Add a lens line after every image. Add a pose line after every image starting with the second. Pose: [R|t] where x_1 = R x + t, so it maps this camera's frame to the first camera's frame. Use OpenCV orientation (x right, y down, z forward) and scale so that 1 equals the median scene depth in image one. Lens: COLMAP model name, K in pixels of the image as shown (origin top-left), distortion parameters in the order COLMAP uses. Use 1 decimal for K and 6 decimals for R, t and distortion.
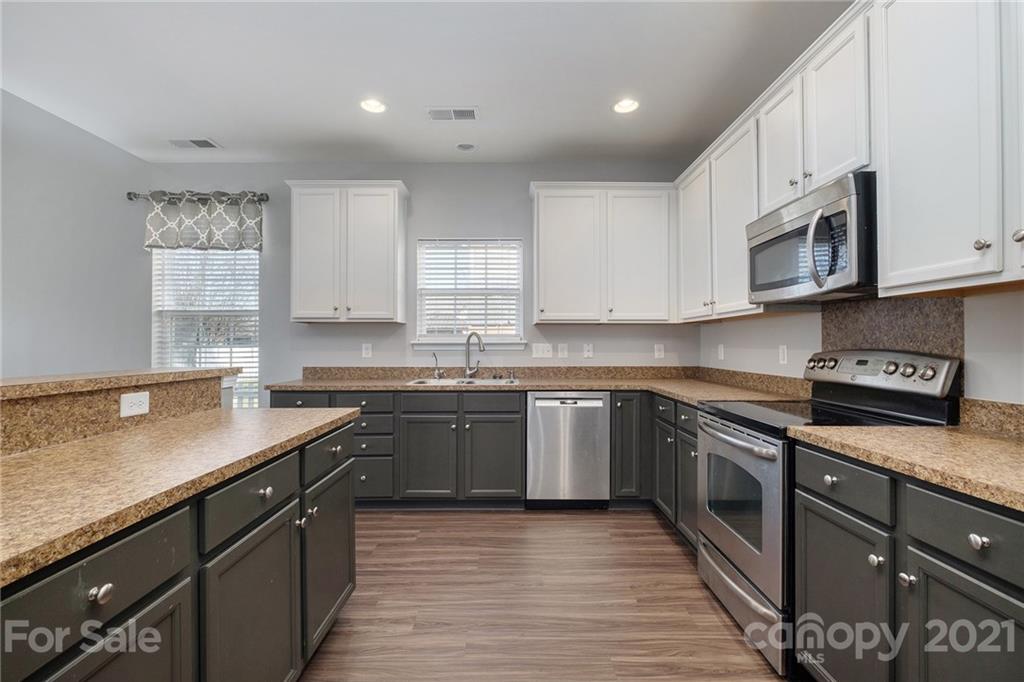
lens RADIAL K [[488.4, 0, 513.0], [0, 488.4, 339.5], [0, 0, 1]] dist [0.000464, -0.000020]
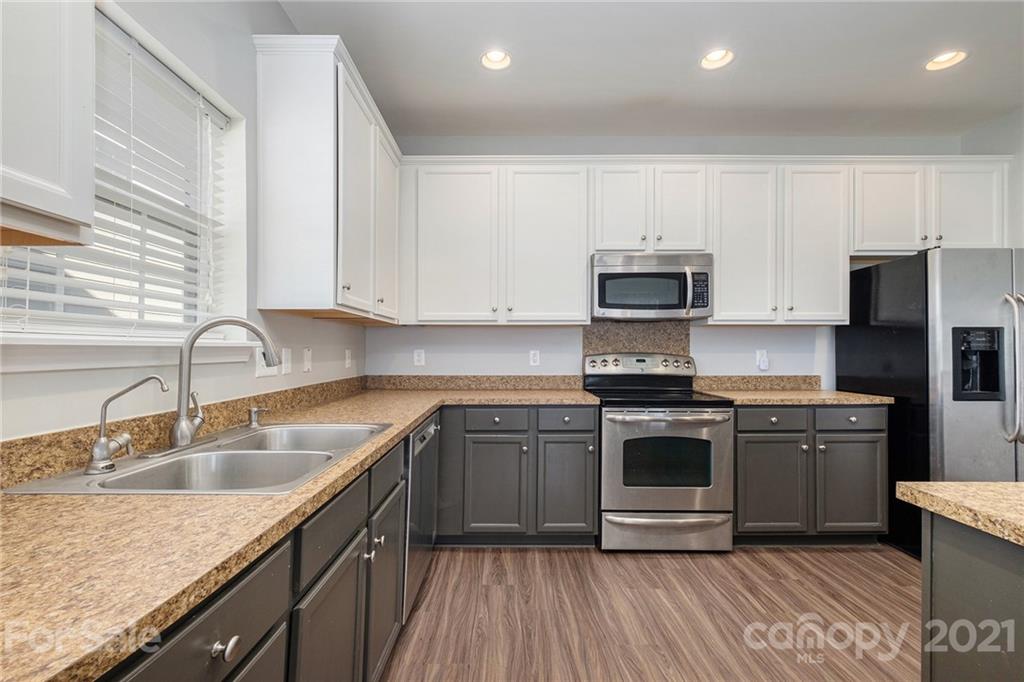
lens RADIAL K [[448.9, 0, 510.1], [0, 448.9, 346.6], [0, 0, 1]] dist [-0.013684, -0.000169]
pose [[0.014715, 0.006675, 0.999869, -0.811718], [-0.009361, 0.999935, -0.006538, 0.013934], [-0.999848, -0.009264, 0.014777, 1.448832]]
